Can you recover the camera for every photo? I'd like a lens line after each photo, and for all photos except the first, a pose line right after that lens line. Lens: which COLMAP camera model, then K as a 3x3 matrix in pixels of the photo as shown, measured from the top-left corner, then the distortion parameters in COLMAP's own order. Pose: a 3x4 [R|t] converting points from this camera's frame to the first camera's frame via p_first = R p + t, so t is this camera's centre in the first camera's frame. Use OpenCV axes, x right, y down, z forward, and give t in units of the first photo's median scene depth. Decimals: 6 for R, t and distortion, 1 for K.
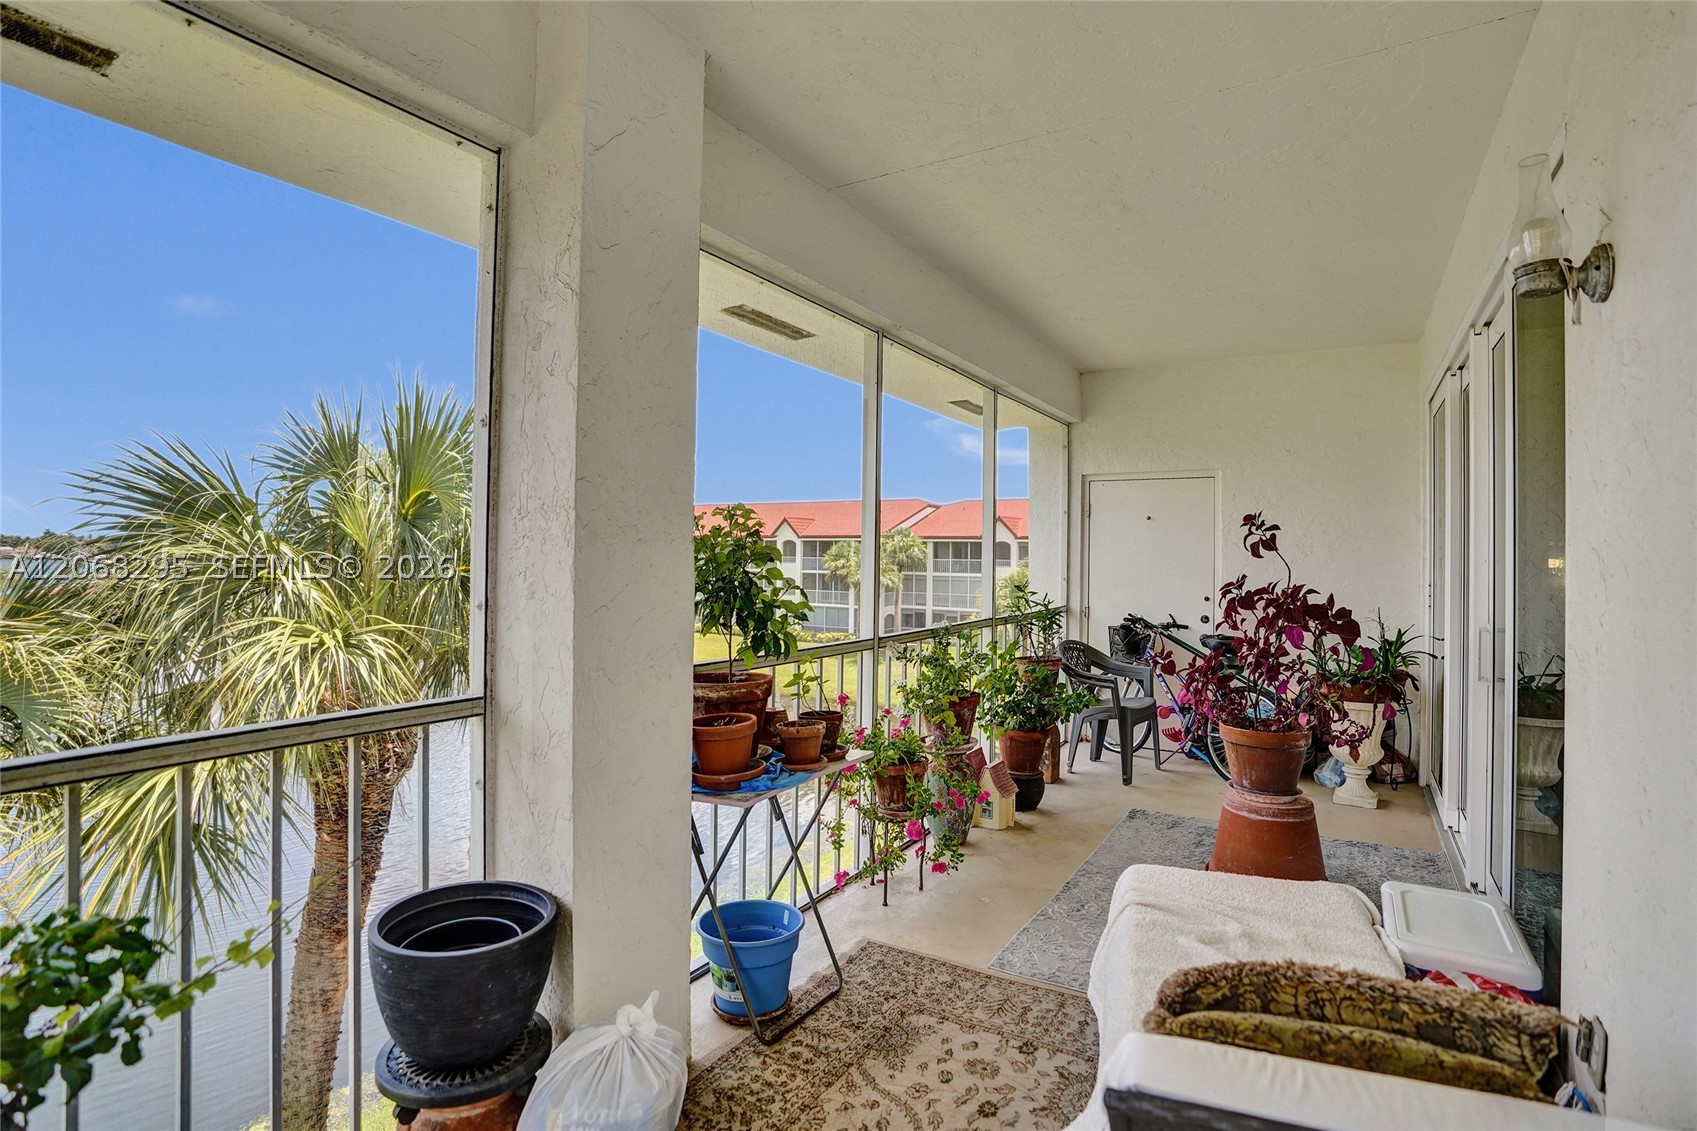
lens RADIAL K [[804.9, 0, 823.8], [0, 804.9, 529.2], [0, 0, 1]] dist [-0.091608, 0.044432]
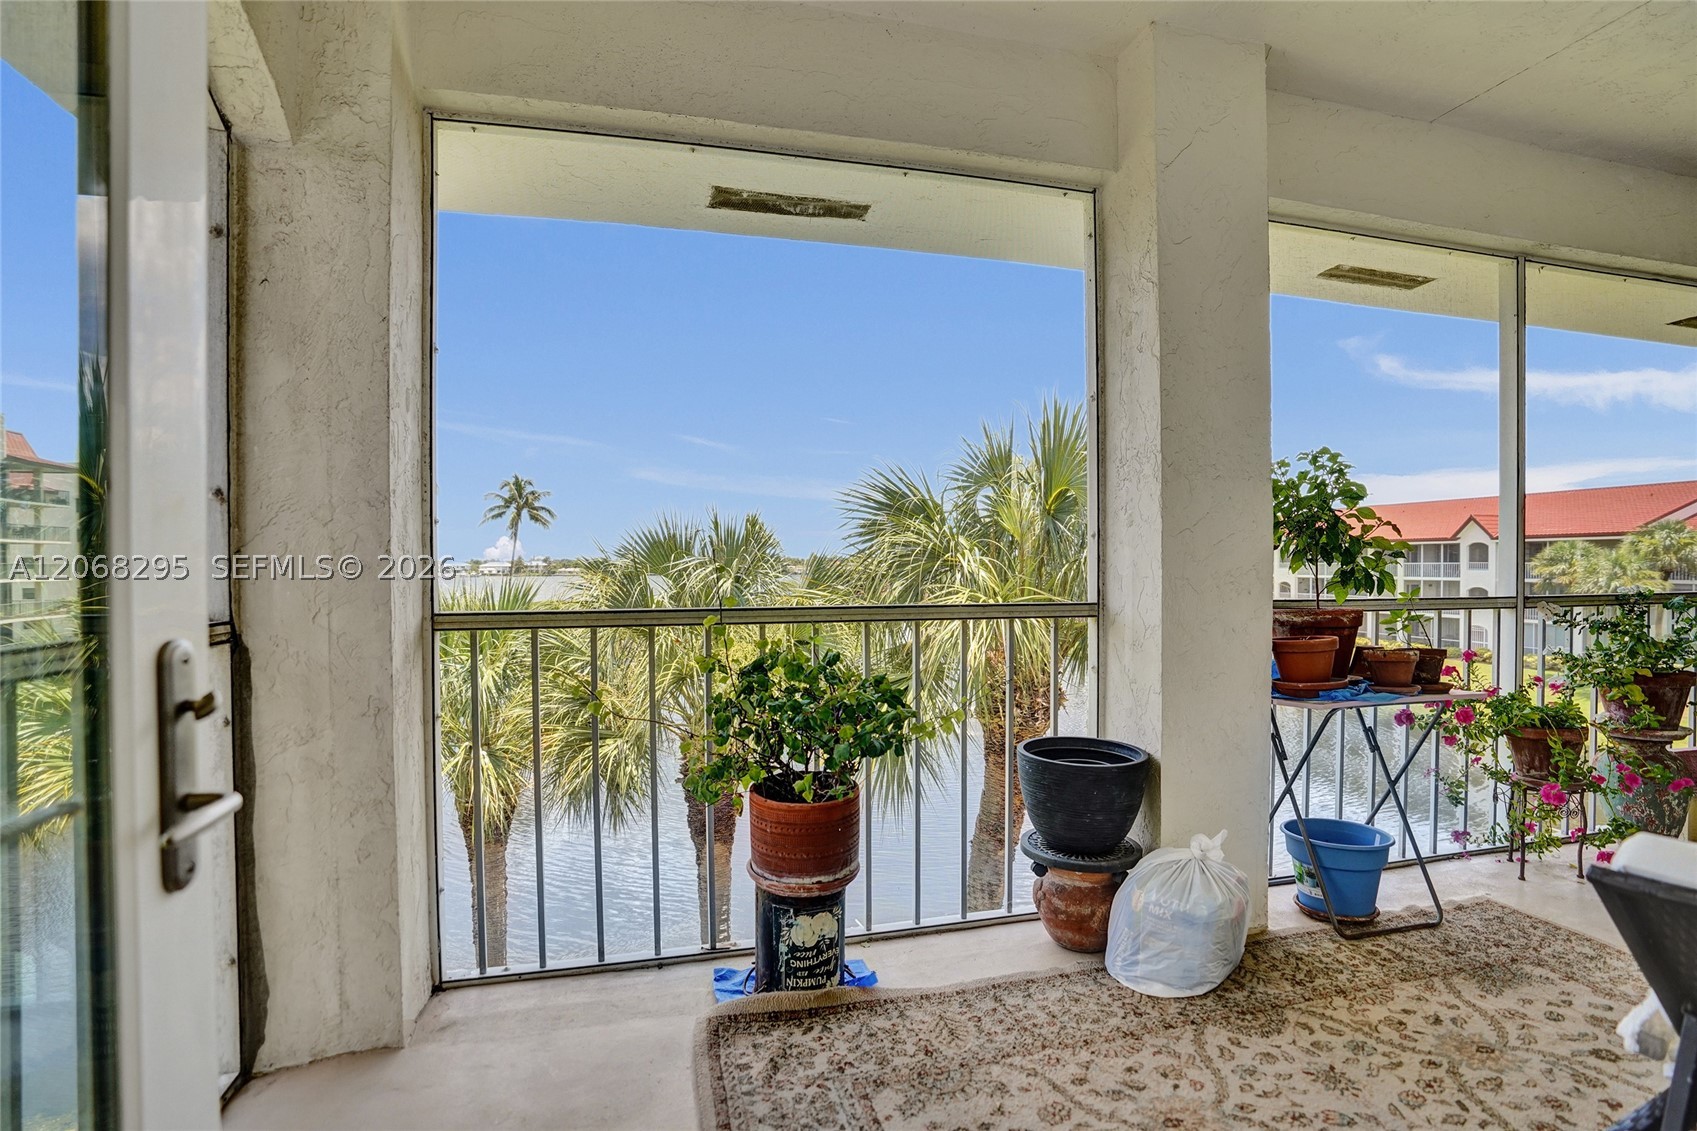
lens RADIAL K [[806.1, 0, 848.7], [0, 806.1, 574.7], [0, 0, 1]] dist [-0.053177, 0.025015]
pose [[0.737866, -0.007805, -0.674903, 0.150638], [0.023772, 0.999613, 0.014429, 0.114770], [0.674529, -0.026690, 0.737766, -0.243493]]
